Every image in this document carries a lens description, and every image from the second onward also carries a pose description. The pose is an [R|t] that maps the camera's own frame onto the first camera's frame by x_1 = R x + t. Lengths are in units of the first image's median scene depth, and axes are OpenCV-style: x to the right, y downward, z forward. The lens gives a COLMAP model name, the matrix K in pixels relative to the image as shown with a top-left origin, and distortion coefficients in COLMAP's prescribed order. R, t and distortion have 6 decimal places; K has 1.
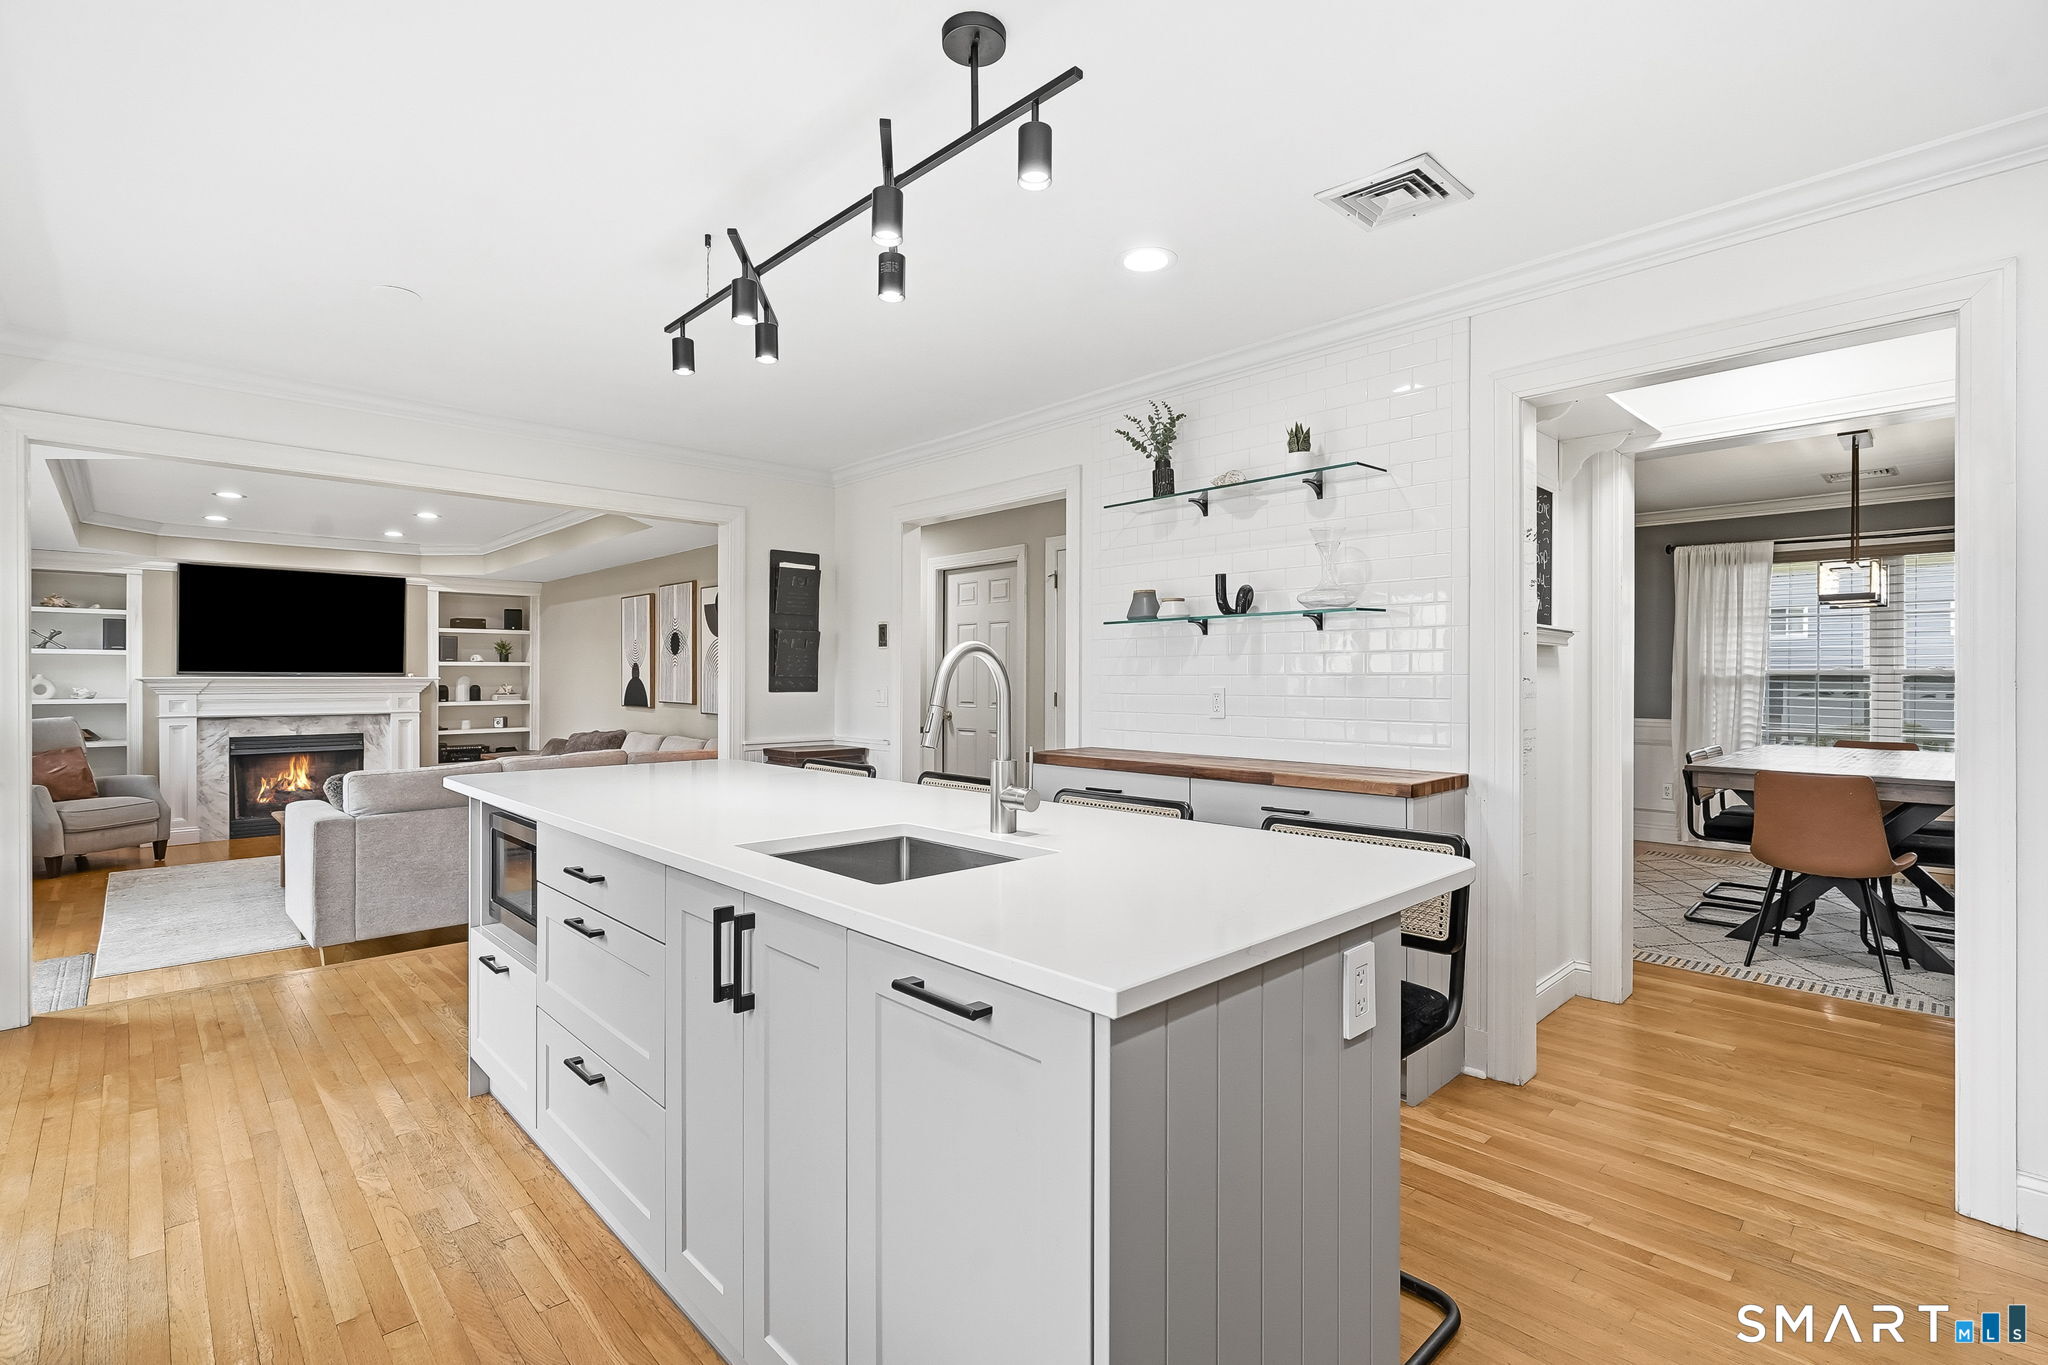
lens RADIAL K [[934.9, 0, 1035.7], [0, 934.9, 675.0], [0, 0, 1]] dist [-0.007470, 0.001179]
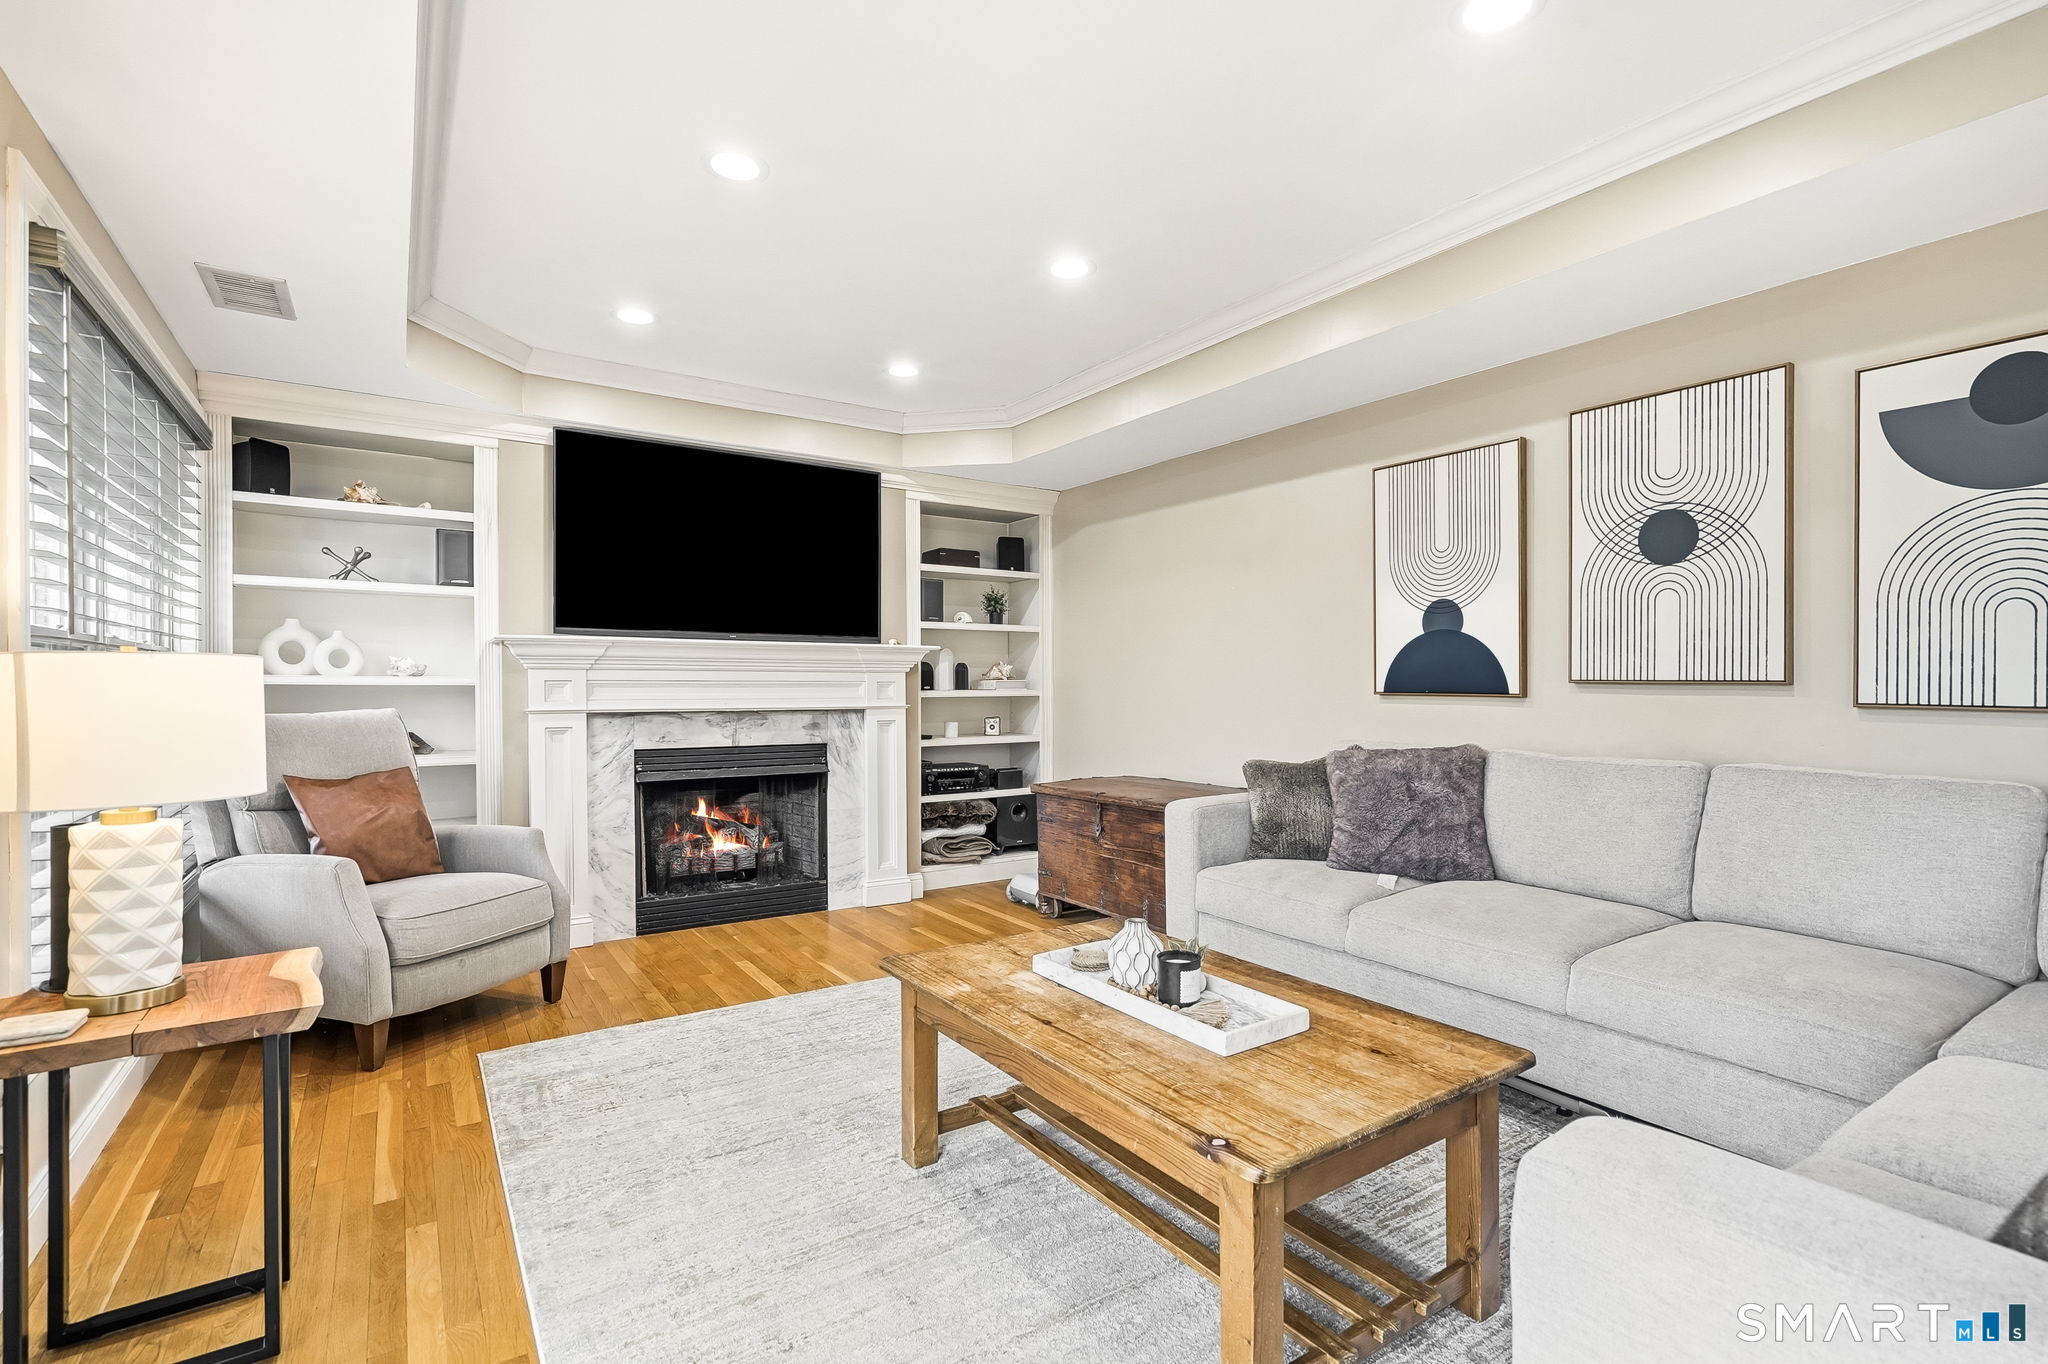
lens RADIAL K [[934.9, 0, 1013.2], [0, 934.9, 691.0], [0, 0, 1]] dist [-0.007470, 0.001179]
pose [[0.983063, 0.002218, -0.183253, -0.533256], [-0.000672, 0.999964, 0.008497, 0.027341], [0.183265, -0.008230, 0.983029, 0.489316]]
